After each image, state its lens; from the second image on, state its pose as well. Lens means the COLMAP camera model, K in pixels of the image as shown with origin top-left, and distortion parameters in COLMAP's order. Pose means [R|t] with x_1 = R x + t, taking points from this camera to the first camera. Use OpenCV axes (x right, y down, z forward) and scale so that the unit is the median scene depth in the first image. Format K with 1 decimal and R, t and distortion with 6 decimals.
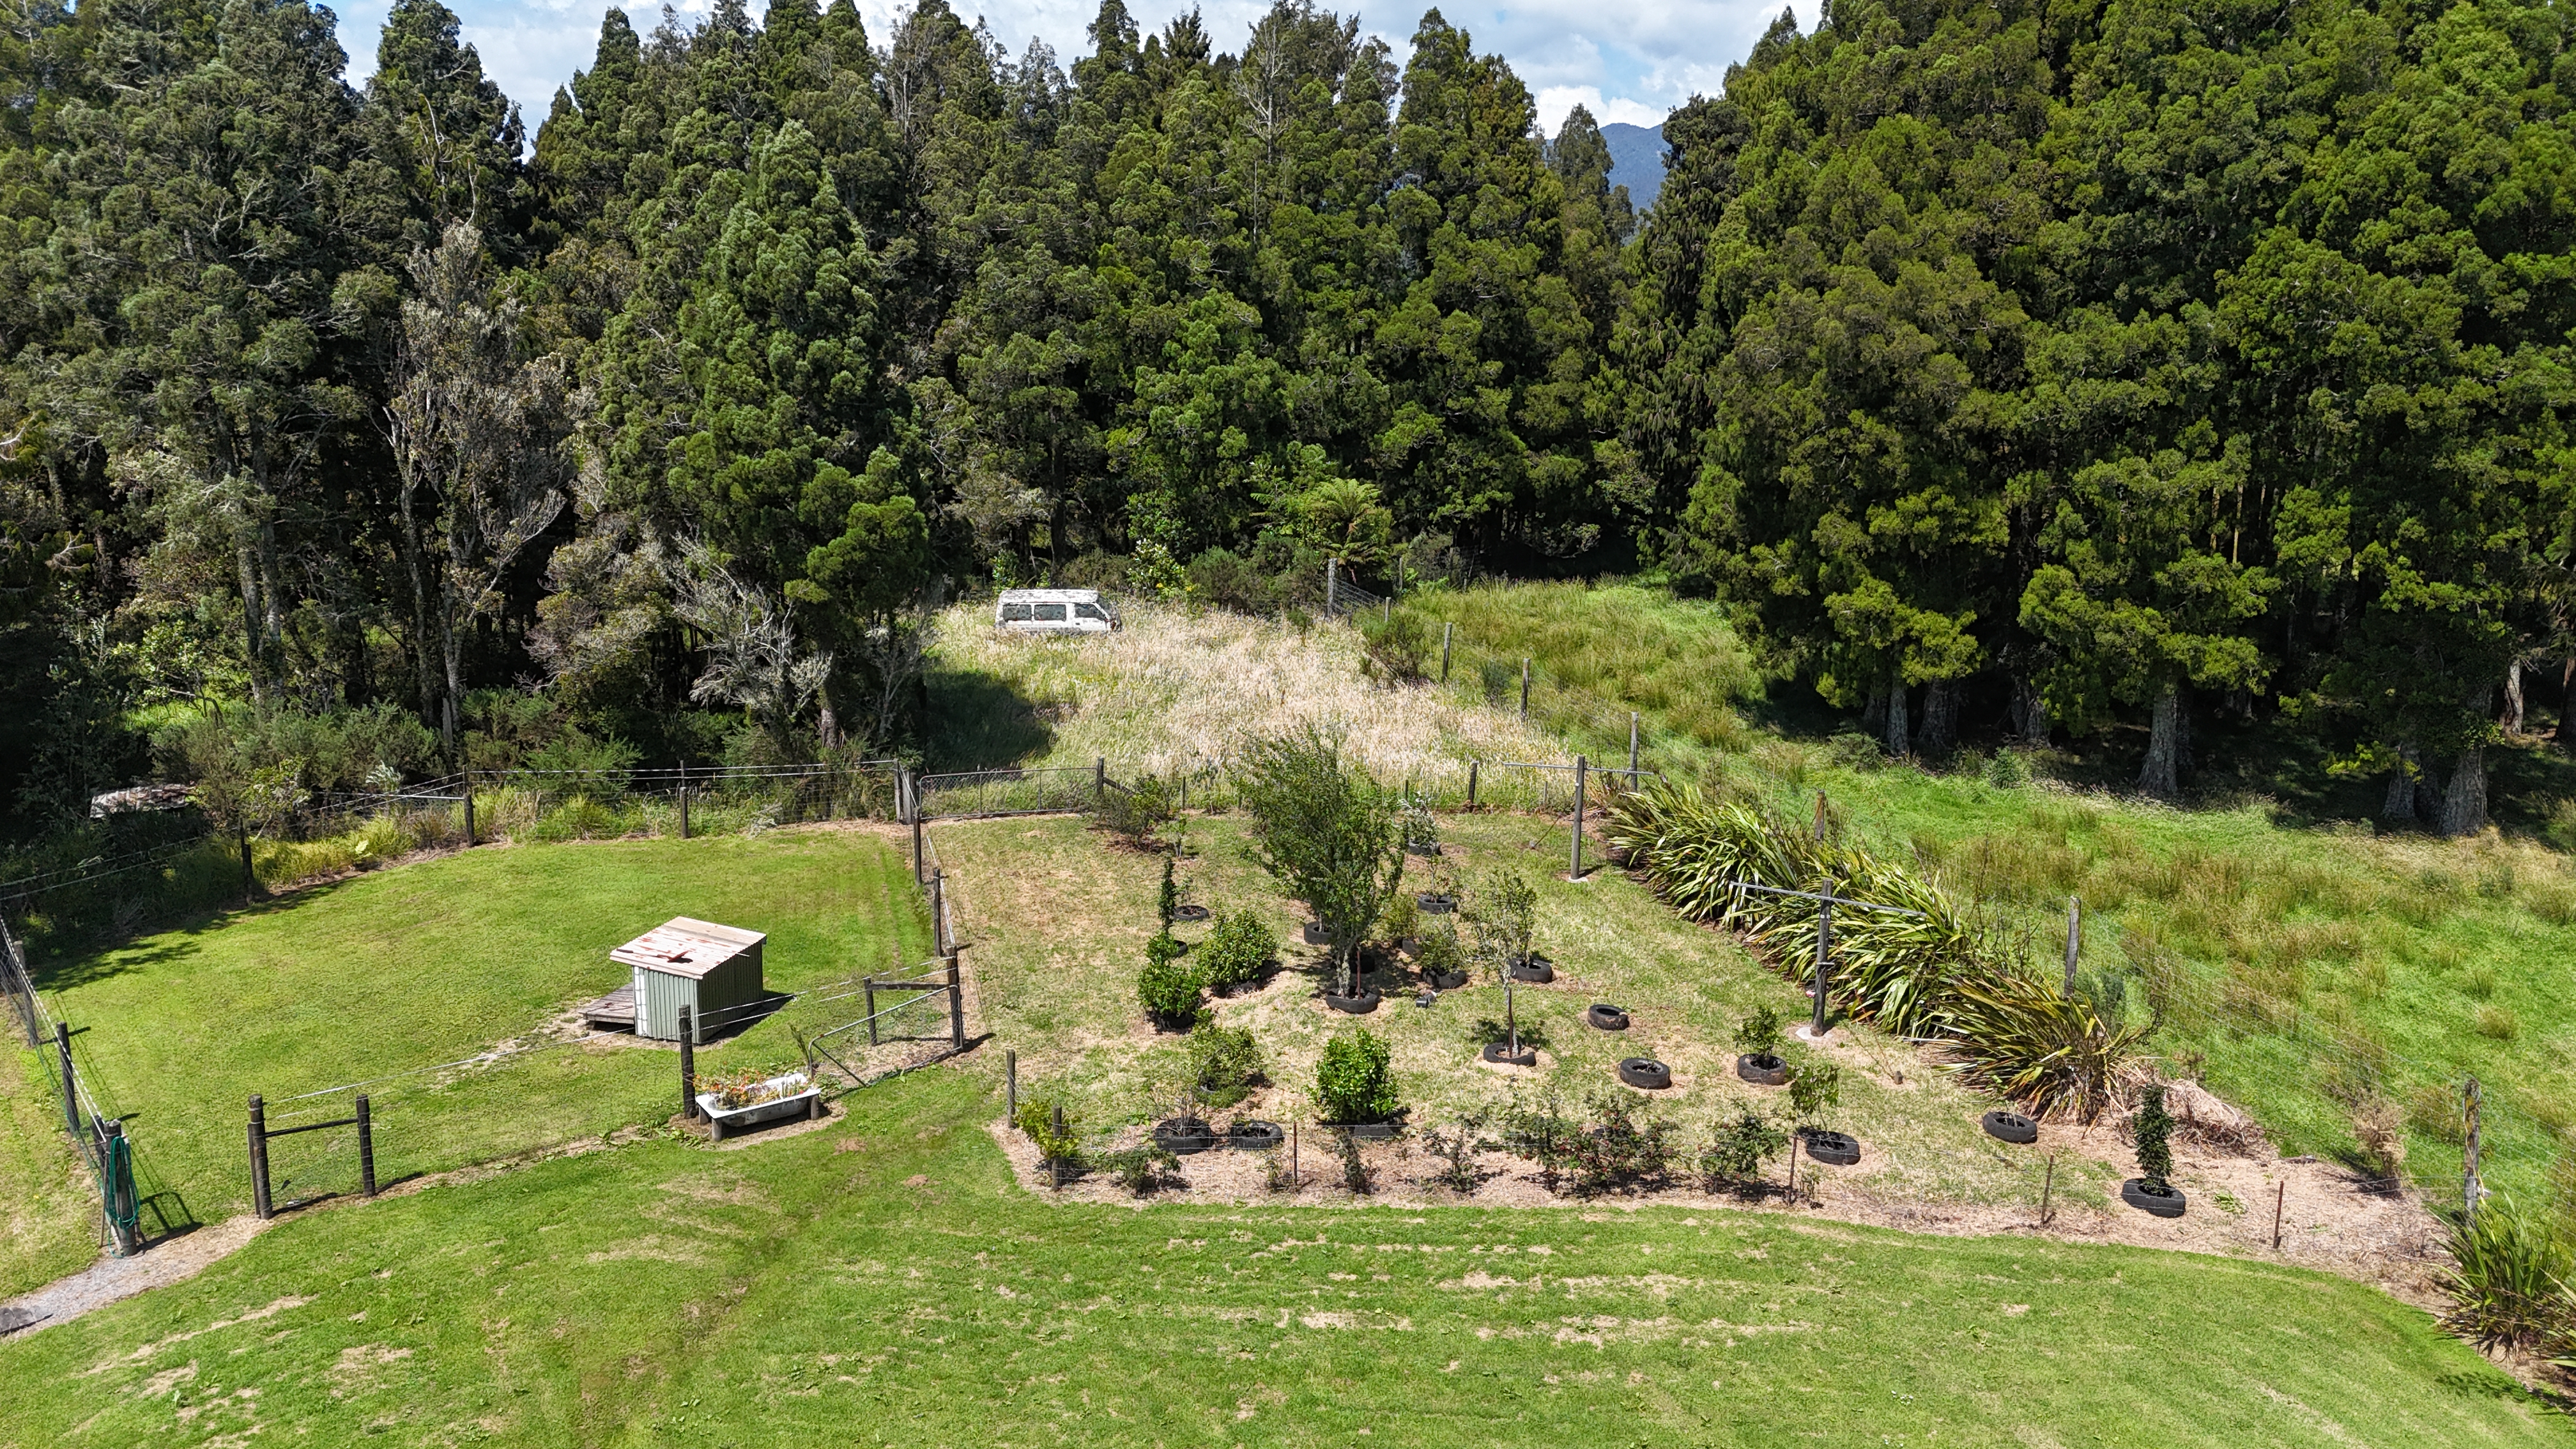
lens RADIAL K [[1906.1, 0, 1292.1], [0, 1906.1, 722.6], [0, 0, 1]] dist [0.061584, -0.062387]
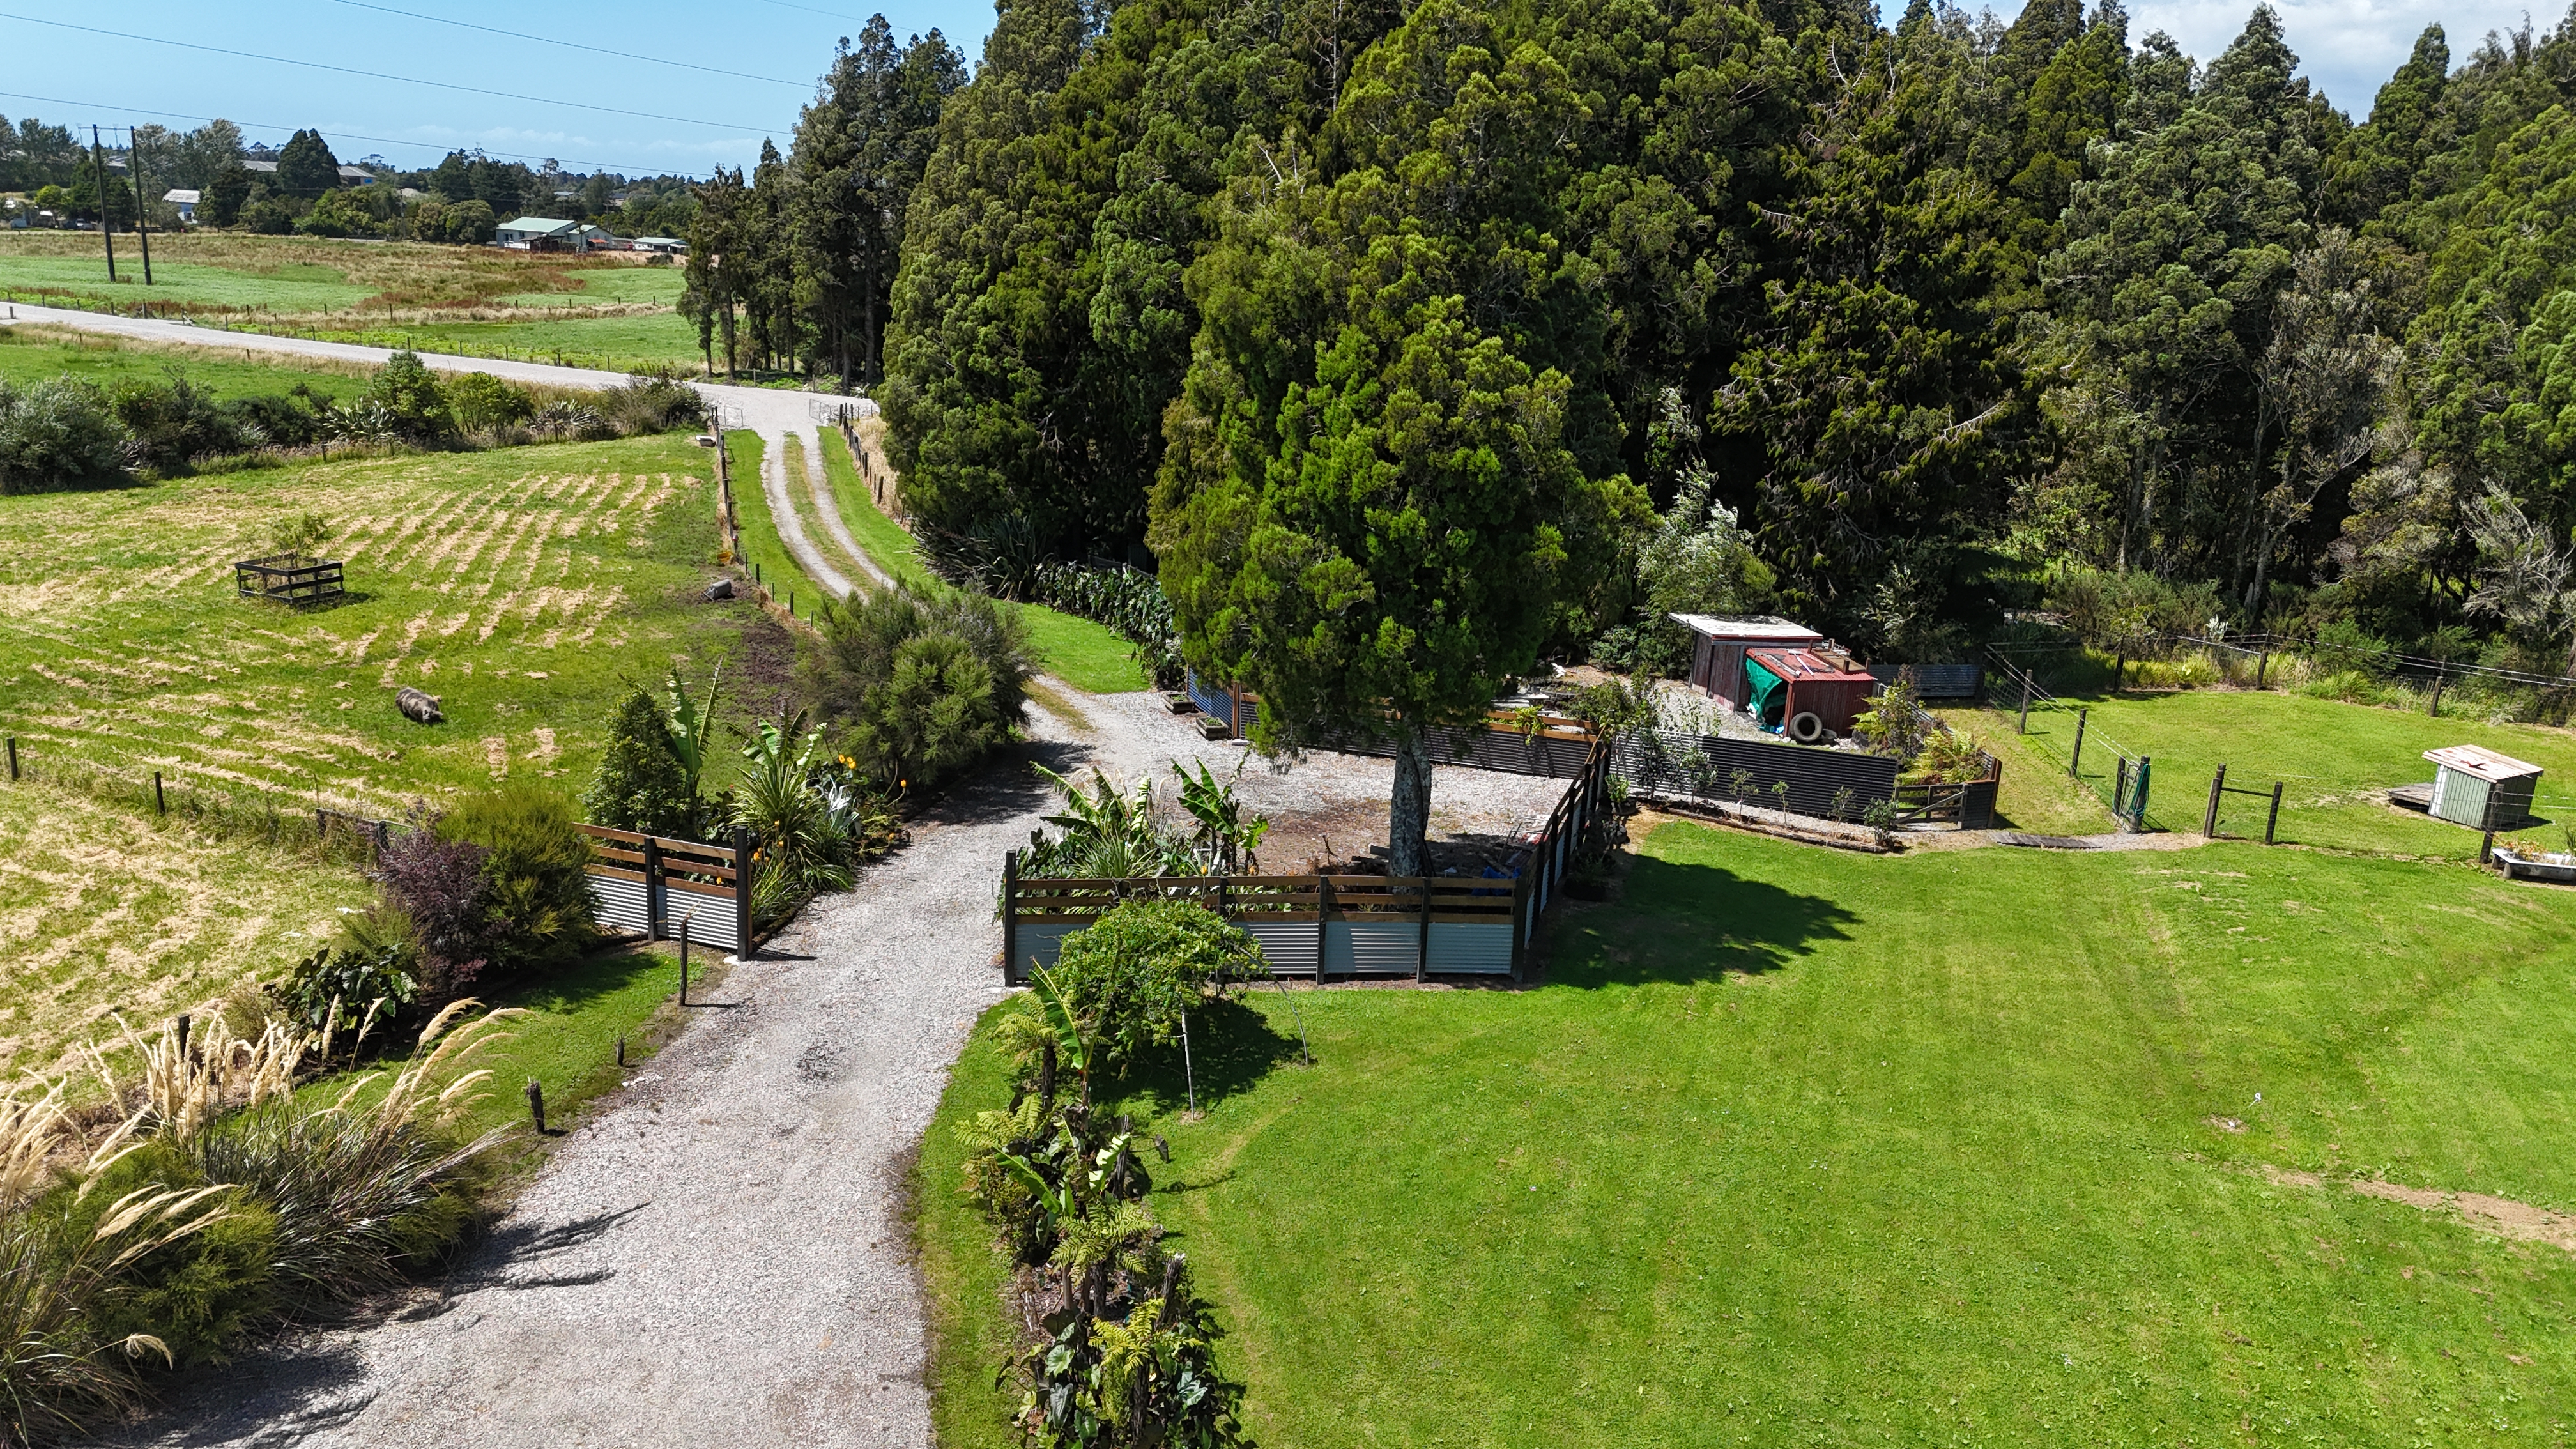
lens RADIAL K [[1906.1, 0, 1292.1], [0, 1906.1, 722.6], [0, 0, 1]] dist [0.061584, -0.062387]
pose [[0.722298, 0.193417, -0.663984, -0.011153], [-0.187799, 0.978874, 0.080852, 0.105123], [0.665595, 0.066297, 0.743362, -0.464797]]
